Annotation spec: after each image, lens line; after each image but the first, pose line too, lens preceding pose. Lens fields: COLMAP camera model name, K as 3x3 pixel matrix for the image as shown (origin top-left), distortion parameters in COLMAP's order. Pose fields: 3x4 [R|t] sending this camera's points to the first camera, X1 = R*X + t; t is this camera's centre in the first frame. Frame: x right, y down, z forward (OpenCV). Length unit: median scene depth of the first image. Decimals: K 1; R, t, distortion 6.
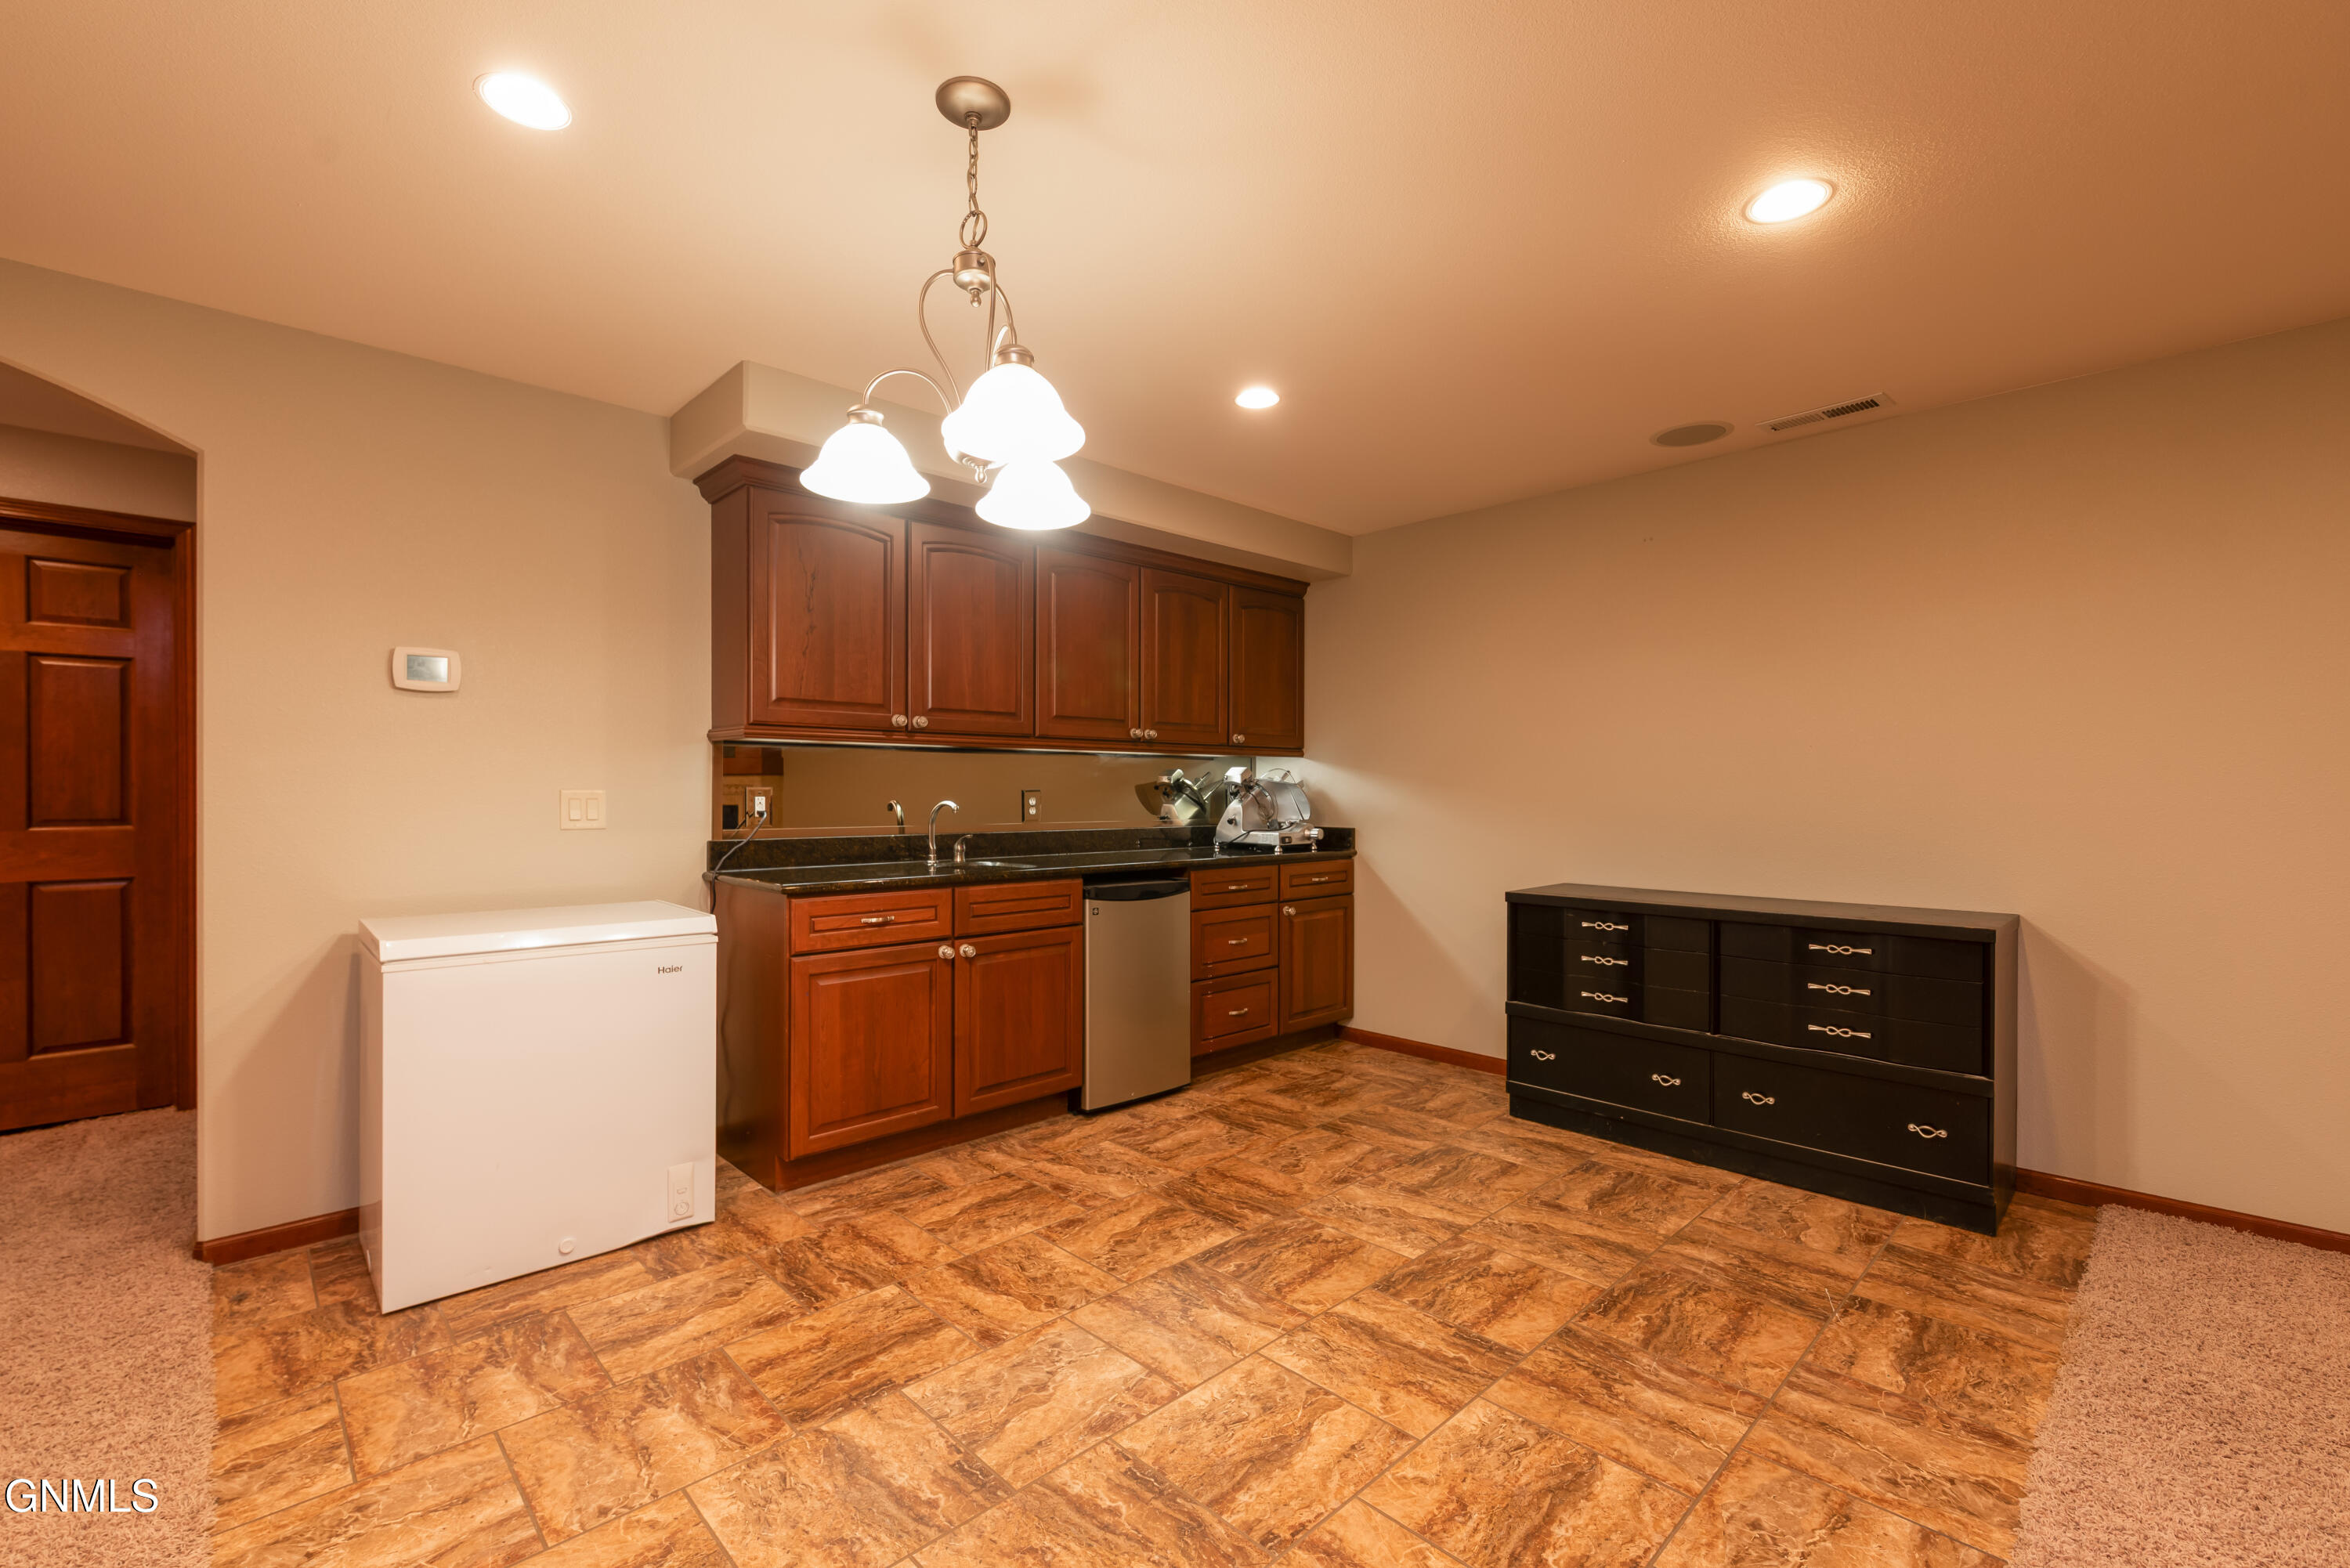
lens RADIAL K [[1005.6, 0, 1178.5], [0, 1005.6, 795.6], [0, 0, 1]] dist [-0.001047, 0.000762]
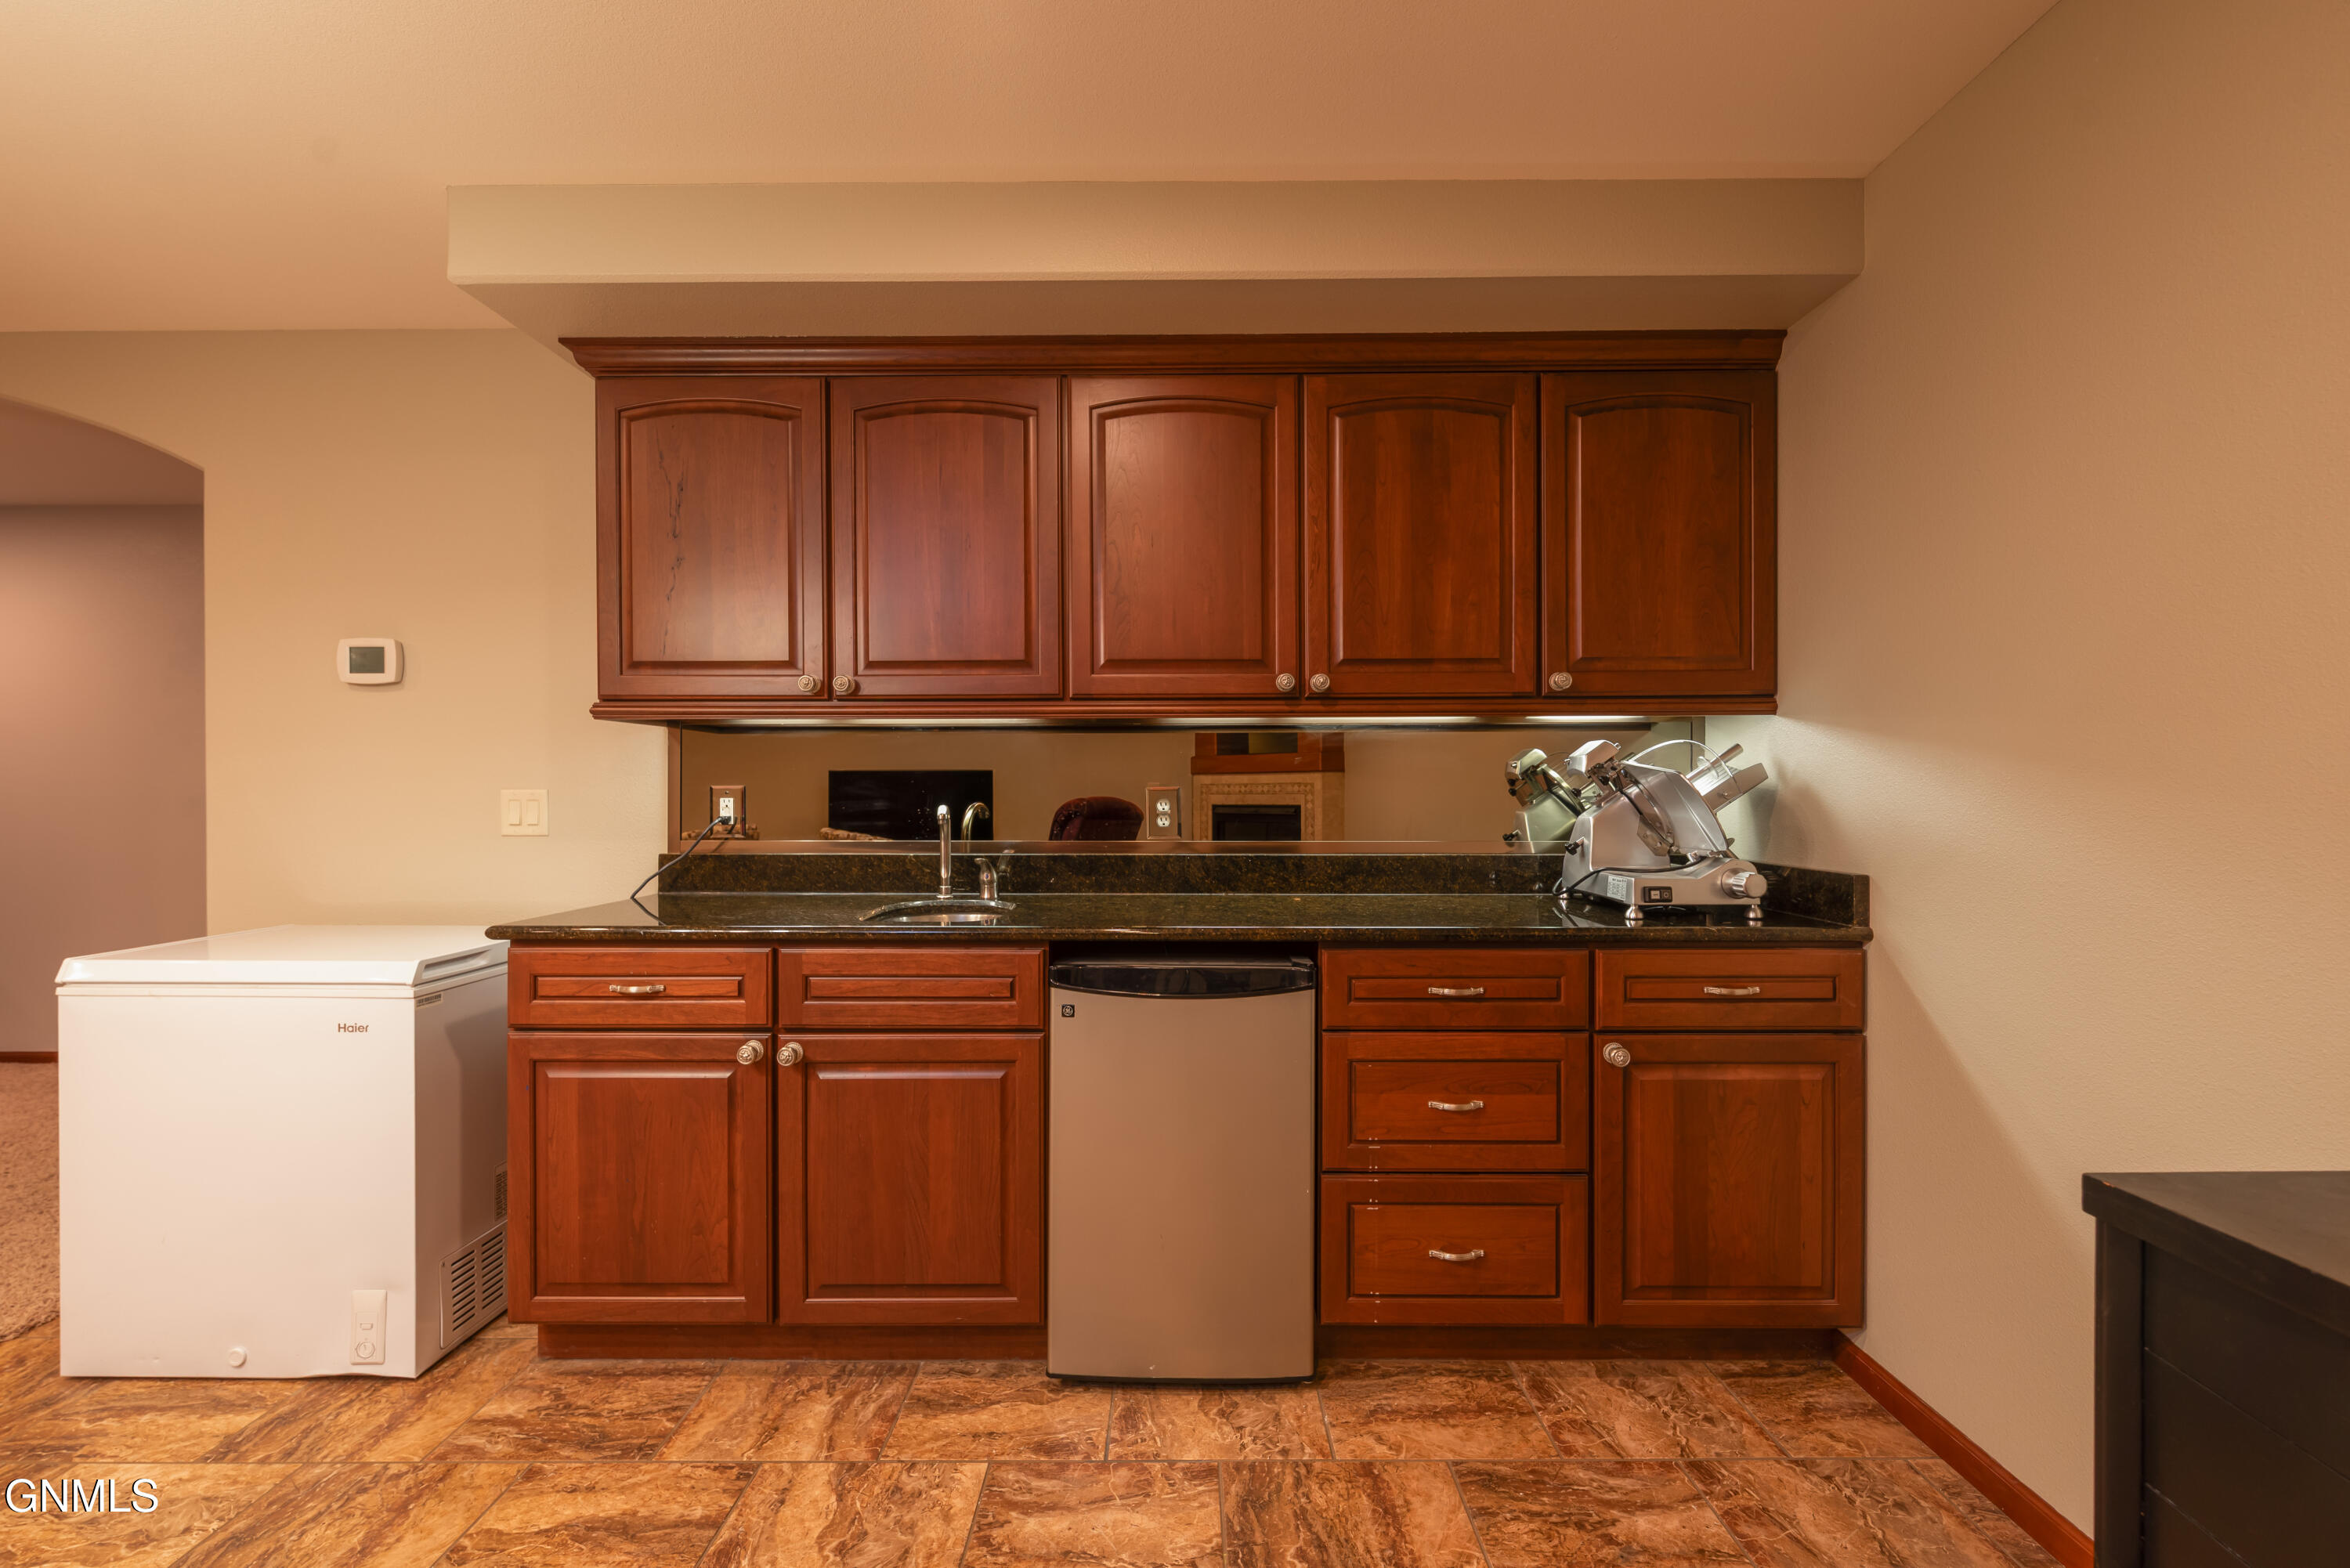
lens RADIAL K [[1005.6, 0, 1178.5], [0, 1005.6, 795.6], [0, 0, 1]] dist [-0.001047, 0.000762]
pose [[0.717462, 0.001444, -0.696596, 0.332656], [-0.000099, 0.999998, 0.001971, -0.002027], [0.696597, -0.001346, 0.717461, 0.642355]]
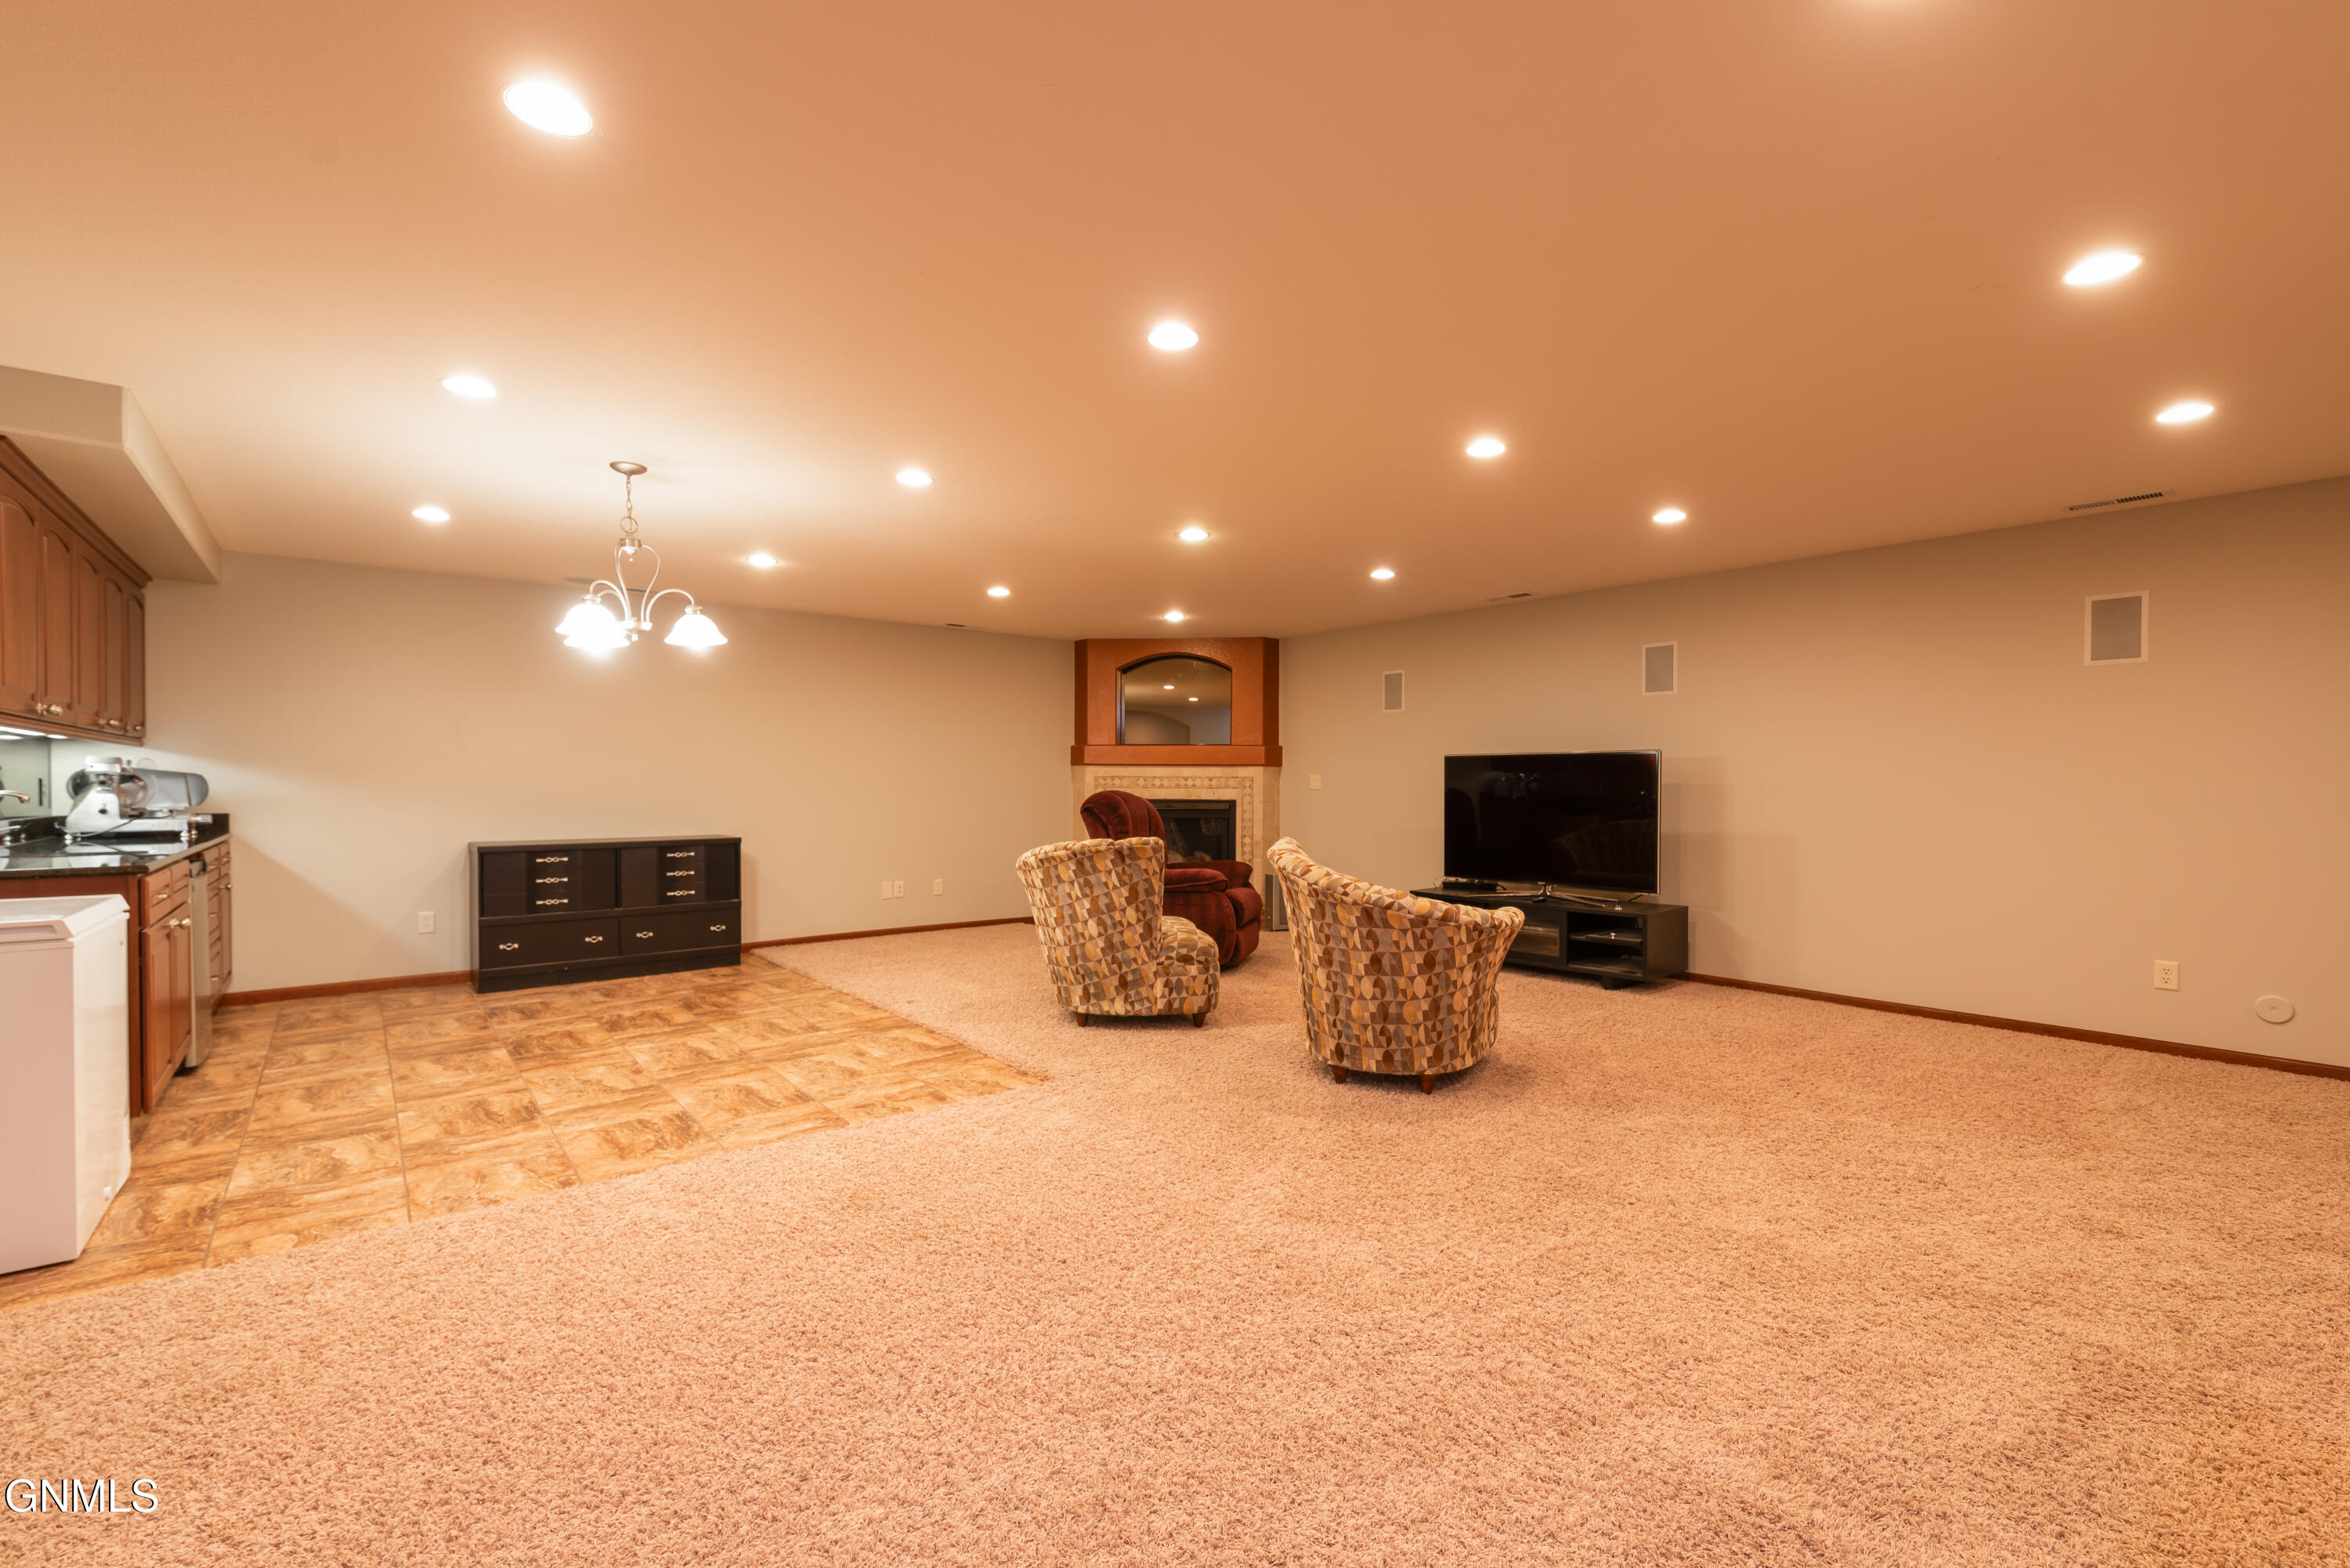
lens RADIAL K [[1005.6, 0, 1178.5], [0, 1005.6, 795.6], [0, 0, 1]] dist [-0.001047, 0.000762]
pose [[0.088235, -0.020288, 0.995893, -1.075945], [0.008093, 0.999774, 0.019650, -0.000454], [-0.996067, 0.006326, 0.088379, -0.180322]]
